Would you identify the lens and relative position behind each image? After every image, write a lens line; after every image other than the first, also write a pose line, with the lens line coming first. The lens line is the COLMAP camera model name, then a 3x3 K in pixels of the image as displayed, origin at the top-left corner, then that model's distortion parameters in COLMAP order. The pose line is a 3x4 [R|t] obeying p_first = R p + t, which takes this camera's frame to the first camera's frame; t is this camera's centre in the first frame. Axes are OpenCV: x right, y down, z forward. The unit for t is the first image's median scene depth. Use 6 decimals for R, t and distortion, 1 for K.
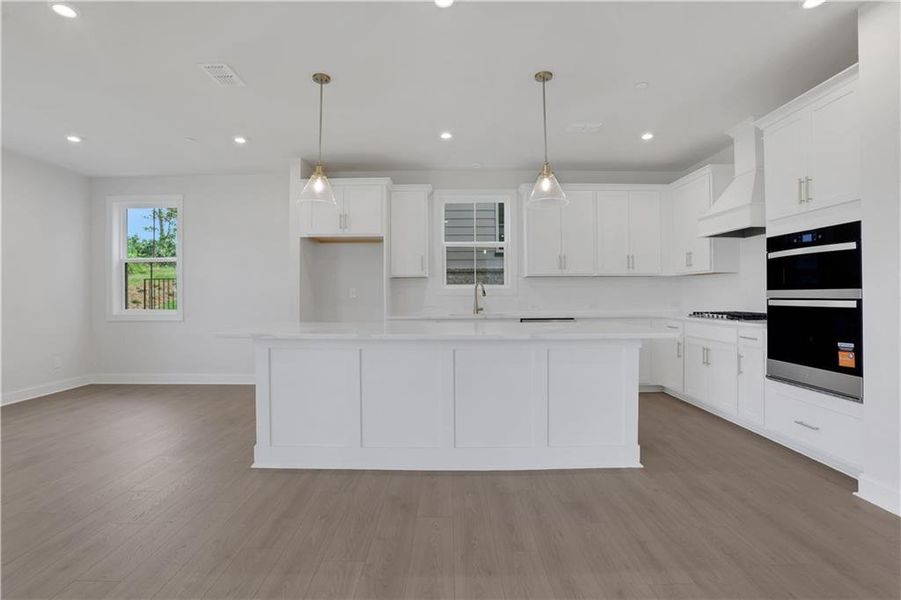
lens RADIAL K [[424.4, 0, 448.8], [0, 424.4, 295.2], [0, 0, 1]] dist [-0.070505, 0.029411]
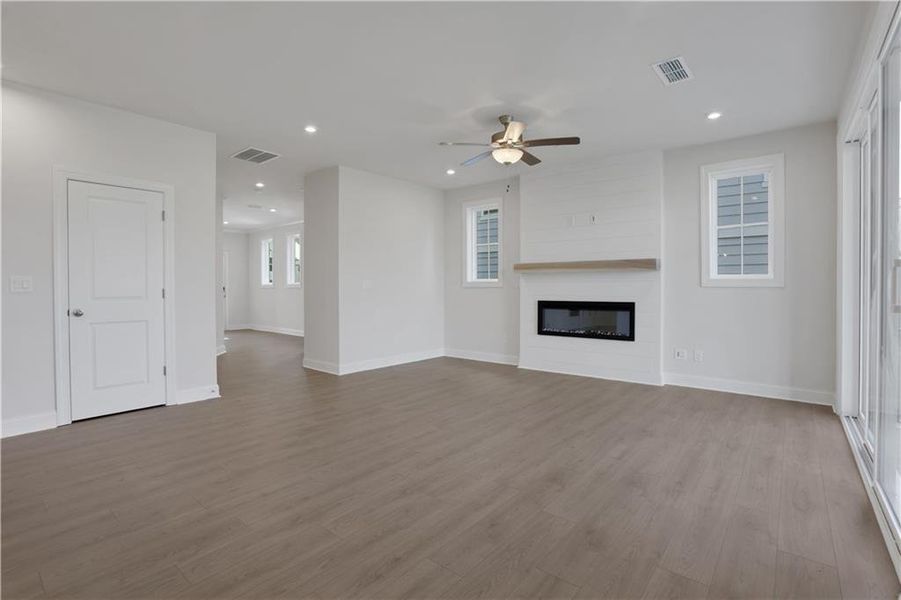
lens RADIAL K [[424.4, 0, 448.8], [0, 424.4, 295.2], [0, 0, 1]] dist [-0.070505, 0.029411]
pose [[-0.768642, -0.003430, 0.639670, -0.480378], [0.008233, 0.999850, 0.015255, 0.003911], [-0.639626, 0.016993, -0.768499, 0.486509]]
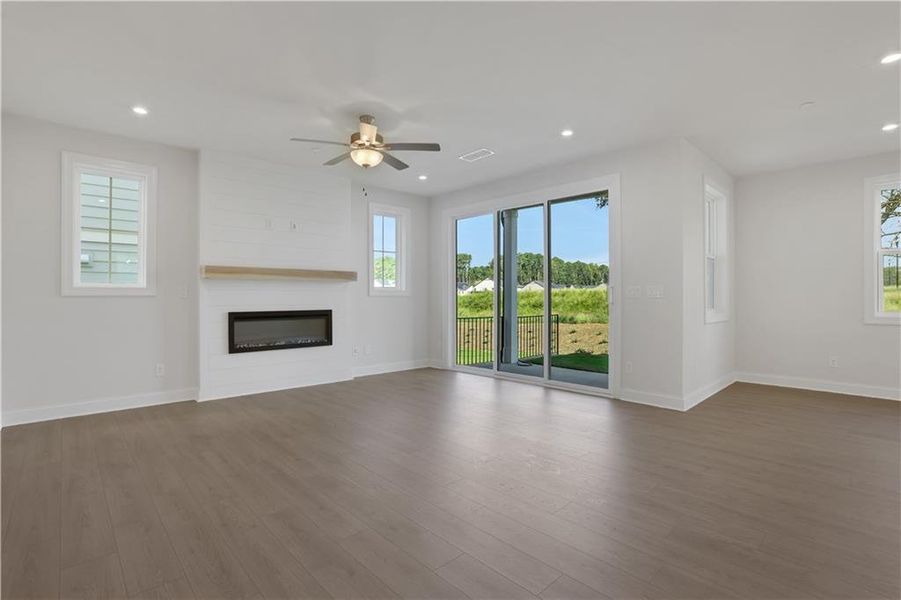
lens RADIAL K [[430.7, 0, 447.1], [0, 430.7, 295.3], [0, 0, 1]] dist [-0.071545, 0.032872]
pose [[-0.732450, 0.004197, -0.680808, 0.371450], [0.002336, 0.999991, 0.003652, -0.001587], [0.680817, 0.001085, -0.732453, 0.465193]]
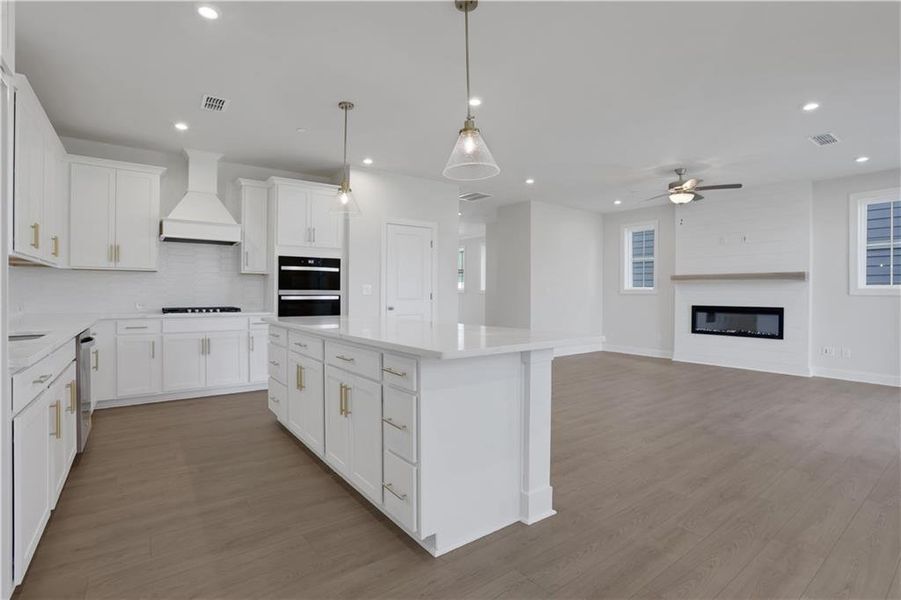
lens RADIAL K [[424.4, 0, 448.8], [0, 424.4, 295.2], [0, 0, 1]] dist [-0.070505, 0.029411]
pose [[-0.592749, -0.002095, 0.805384, -0.562710], [-0.000864, 0.999998, 0.001965, 0.002635], [-0.805386, 0.000469, -0.592750, 0.919832]]
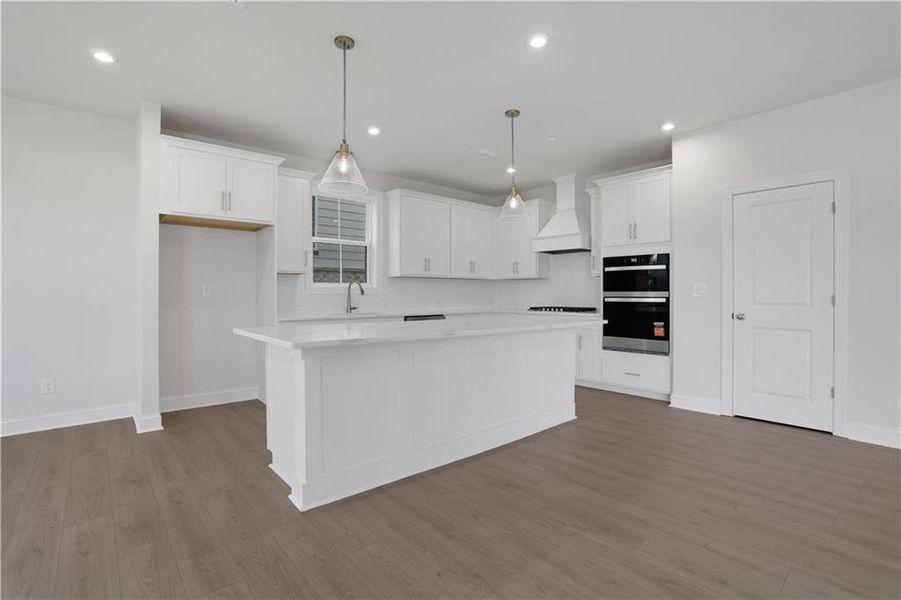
lens RADIAL K [[424.4, 0, 448.8], [0, 424.4, 295.2], [0, 0, 1]] dist [-0.070505, 0.029411]
pose [[0.751427, 0.003698, 0.659806, -0.450294], [-0.003589, 0.999992, -0.001517, 0.003435], [-0.659806, -0.001228, 0.751435, 0.129465]]
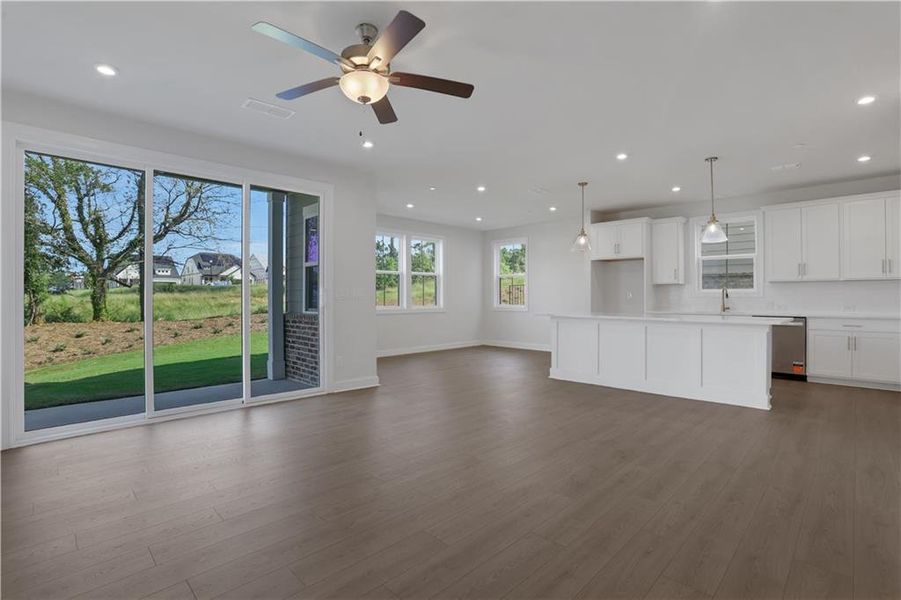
lens RADIAL K [[424.4, 0, 448.8], [0, 424.4, 295.2], [0, 0, 1]] dist [-0.070505, 0.029411]
pose [[0.709610, 0.002324, -0.704591, 0.392357], [-0.004098, 0.999991, -0.000830, -0.002100], [0.704583, 0.003477, 0.709613, -0.515857]]
